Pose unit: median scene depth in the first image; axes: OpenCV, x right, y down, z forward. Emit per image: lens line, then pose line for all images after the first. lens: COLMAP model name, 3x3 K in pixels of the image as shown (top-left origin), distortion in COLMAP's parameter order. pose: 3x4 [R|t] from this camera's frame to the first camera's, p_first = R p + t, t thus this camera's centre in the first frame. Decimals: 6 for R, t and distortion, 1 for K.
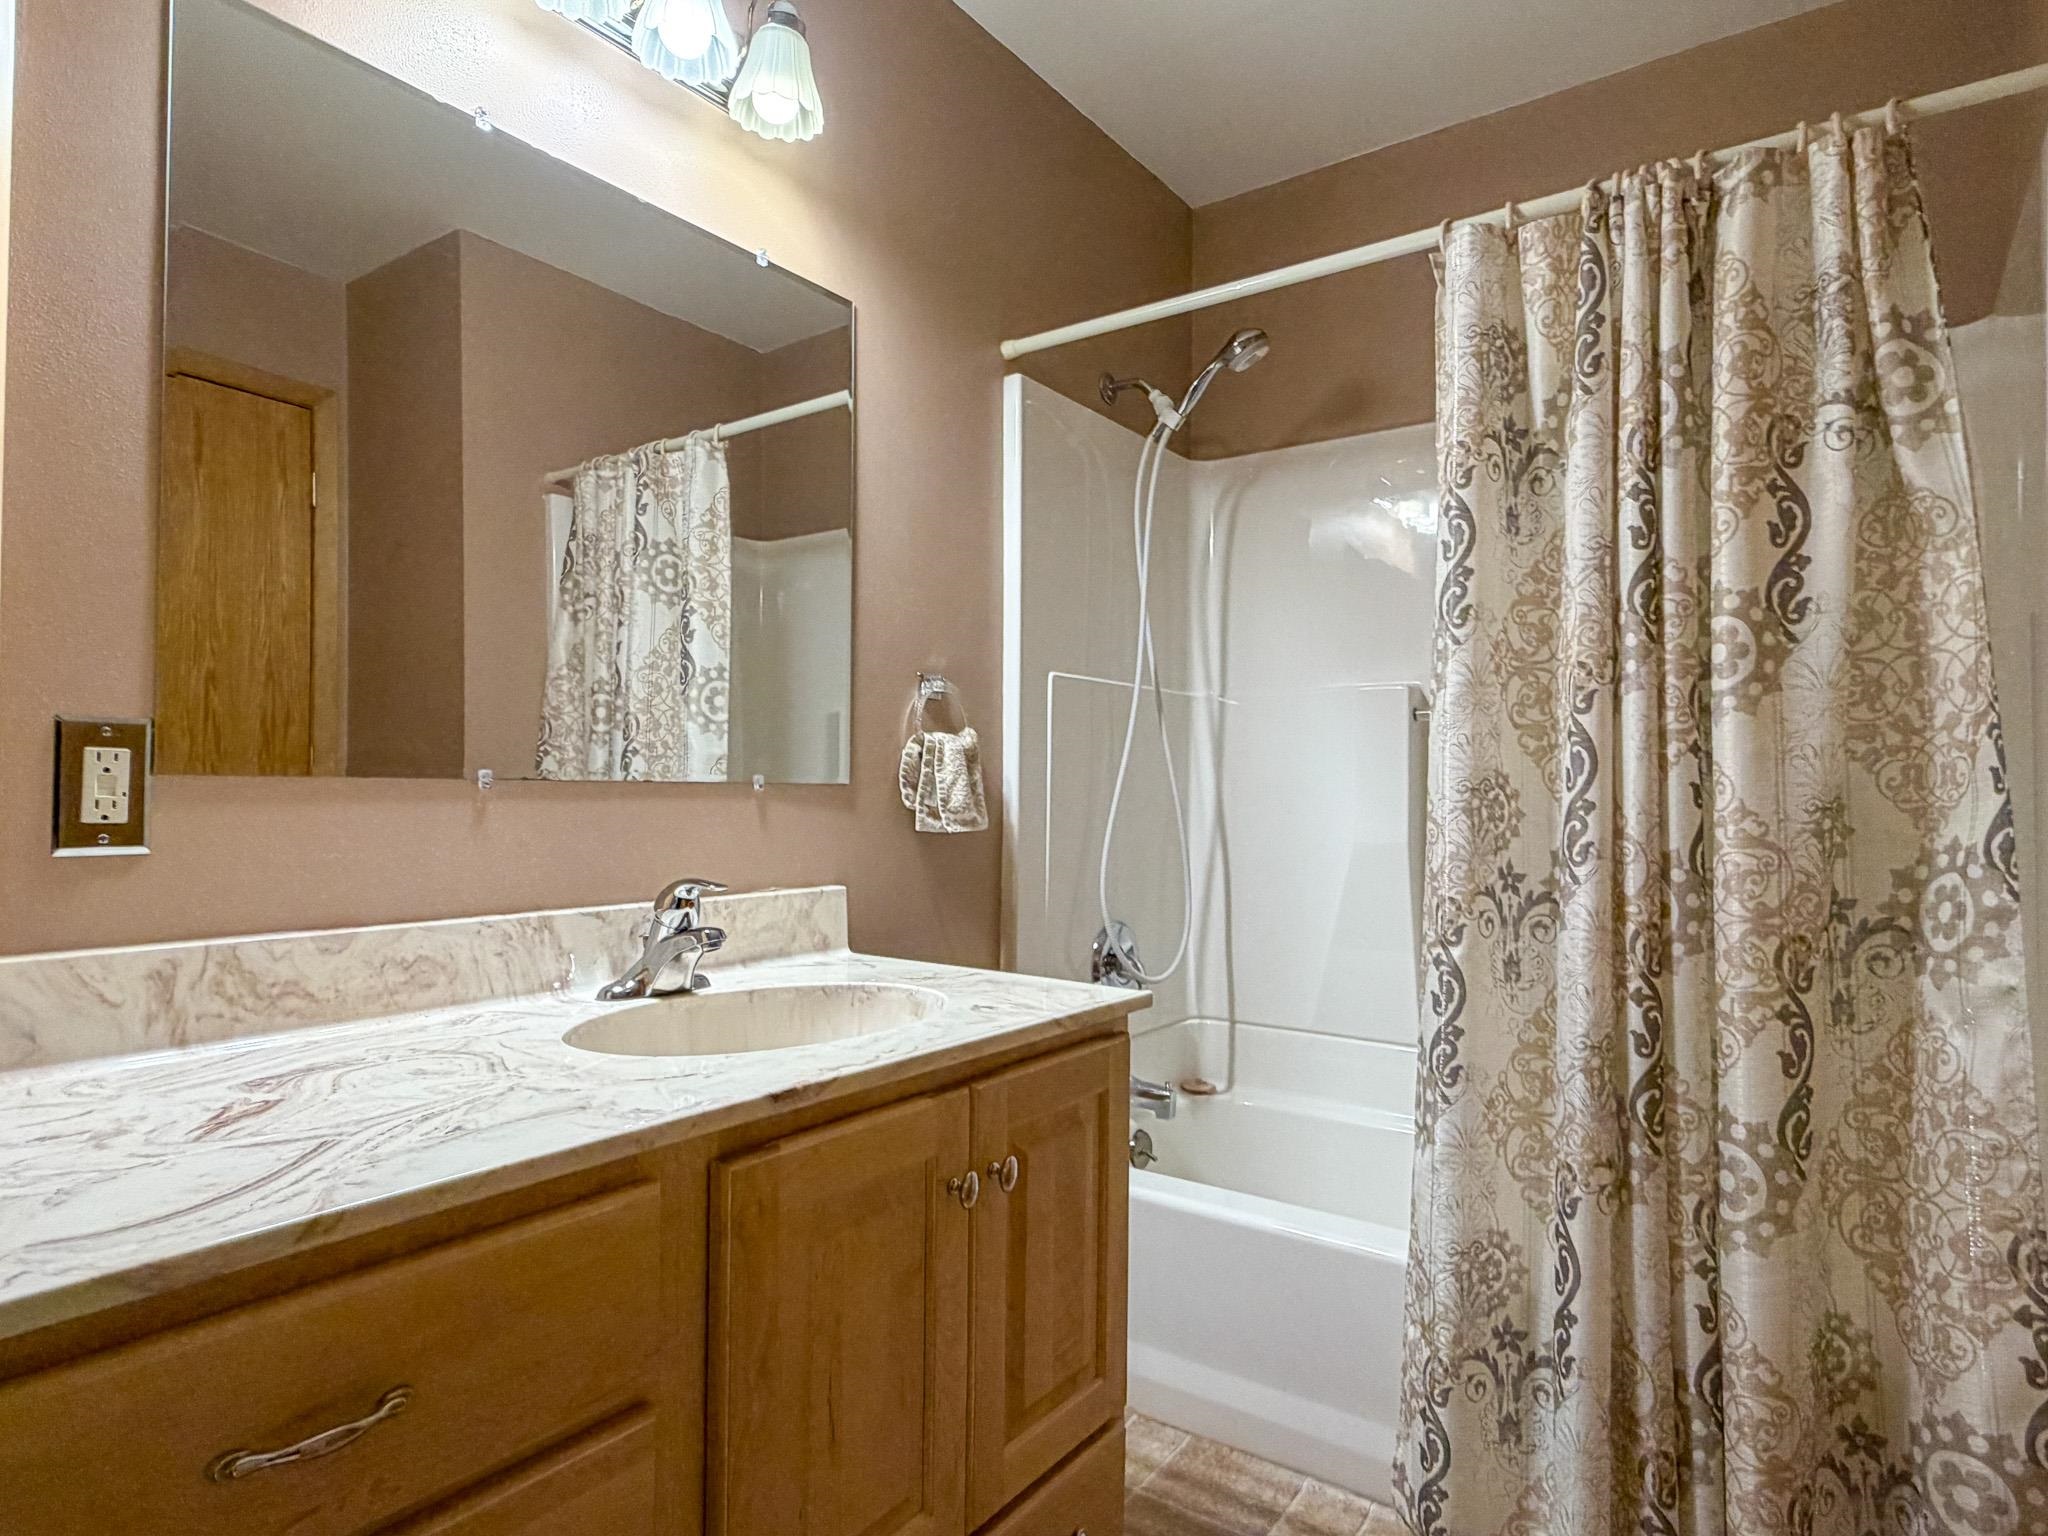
lens RADIAL K [[1166.1, 0, 1026.6], [0, 1166.1, 769.2], [0, 0, 1]] dist [0.005576, 0.001777]
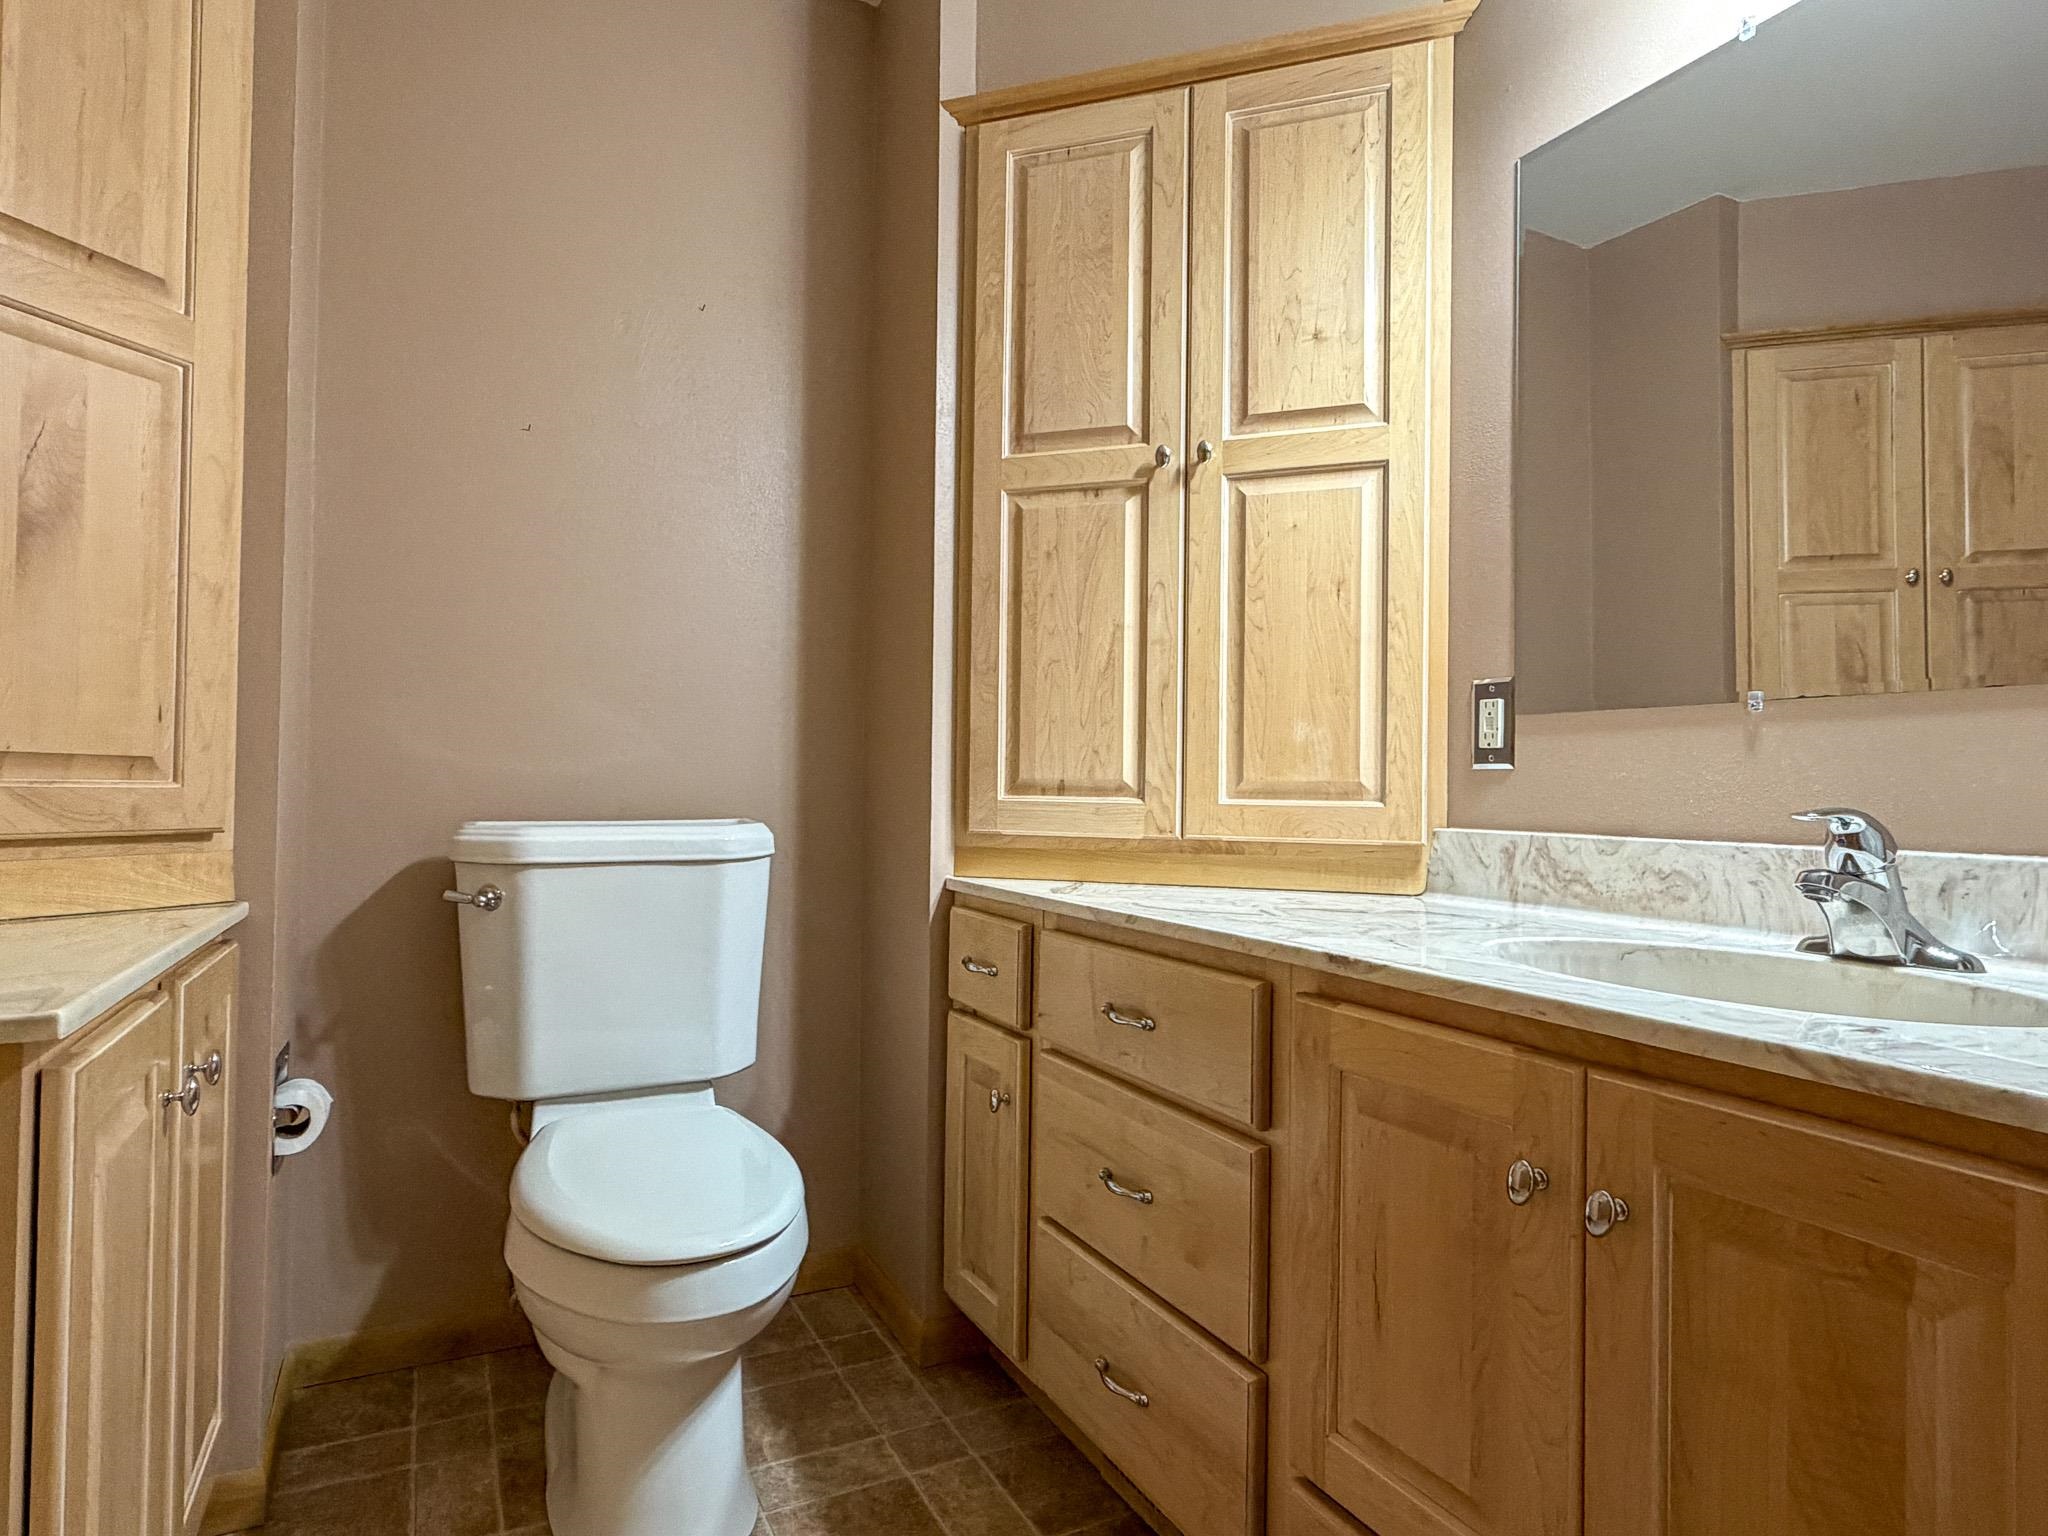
lens RADIAL K [[1166.1, 0, 1026.6], [0, 1166.1, 769.2], [0, 0, 1]] dist [0.005576, 0.001777]
pose [[-0.471794, -0.035442, -0.880996, 0.793027], [-0.006879, 0.999309, -0.036517, 0.124338], [0.881682, -0.011168, -0.471712, 1.101255]]
